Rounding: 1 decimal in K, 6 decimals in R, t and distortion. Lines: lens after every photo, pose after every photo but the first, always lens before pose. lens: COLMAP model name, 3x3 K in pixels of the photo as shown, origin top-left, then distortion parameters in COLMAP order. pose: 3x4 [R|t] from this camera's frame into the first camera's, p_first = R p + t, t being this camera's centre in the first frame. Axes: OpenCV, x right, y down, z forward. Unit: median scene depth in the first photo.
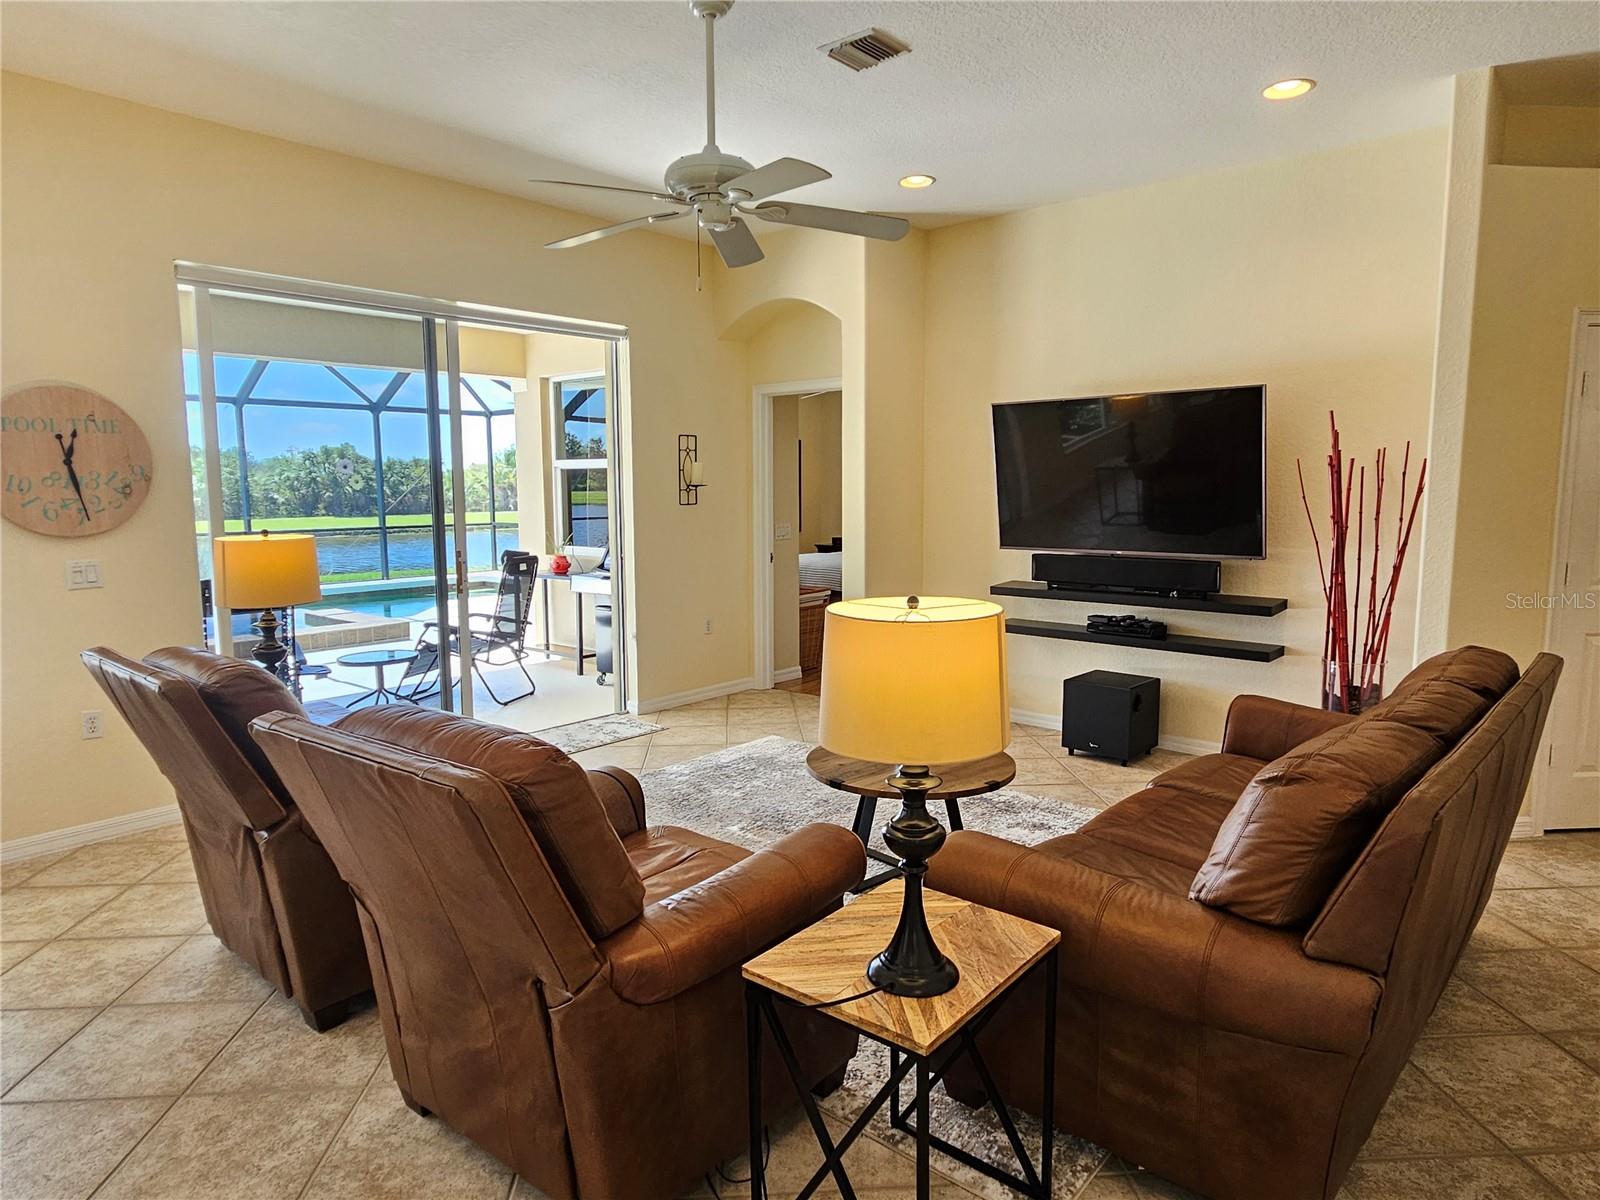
lens RADIAL K [[978.8, 0, 798.5], [0, 978.8, 594.4], [0, 0, 1]] dist [0.000657, 0.000669]
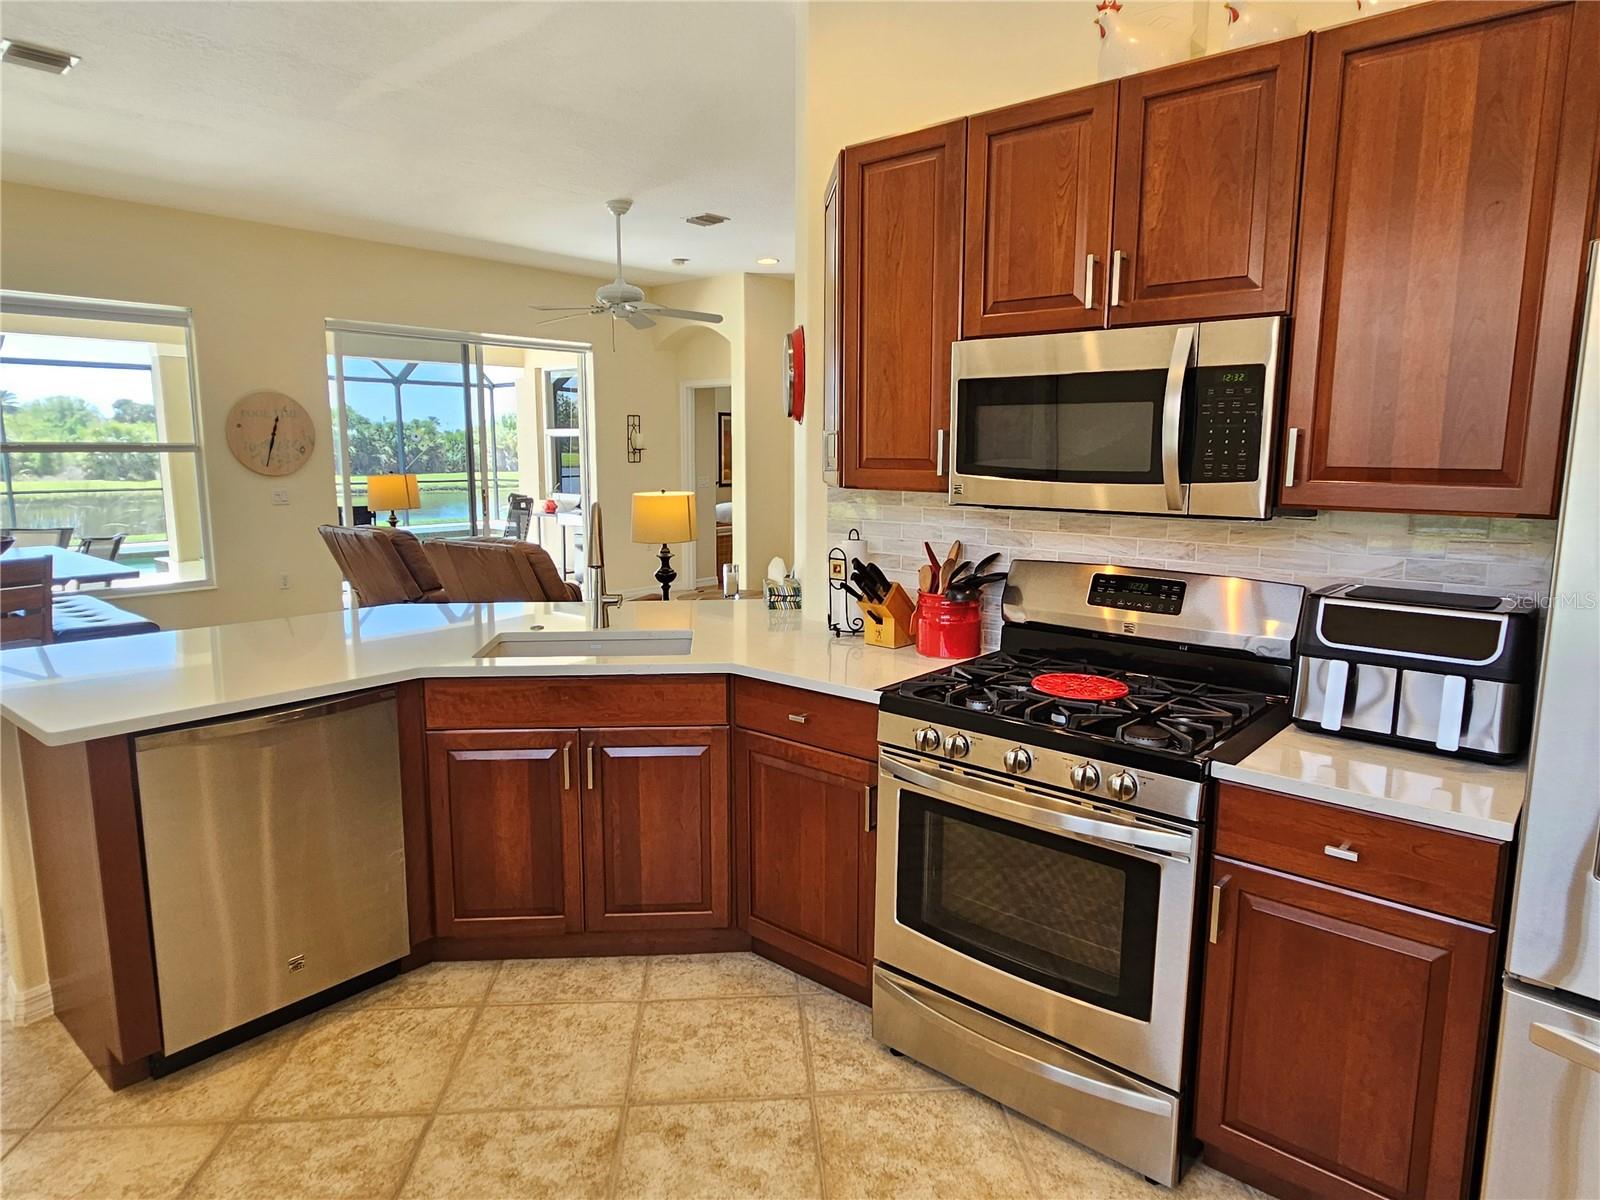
lens RADIAL K [[978.8, 0, 798.5], [0, 978.8, 594.4], [0, 0, 1]] dist [0.000657, 0.000669]
pose [[0.999965, 0.007484, 0.003657, 0.116557], [-0.007612, 0.999310, 0.036365, 0.046467], [-0.003382, -0.036392, 0.999332, -0.433919]]
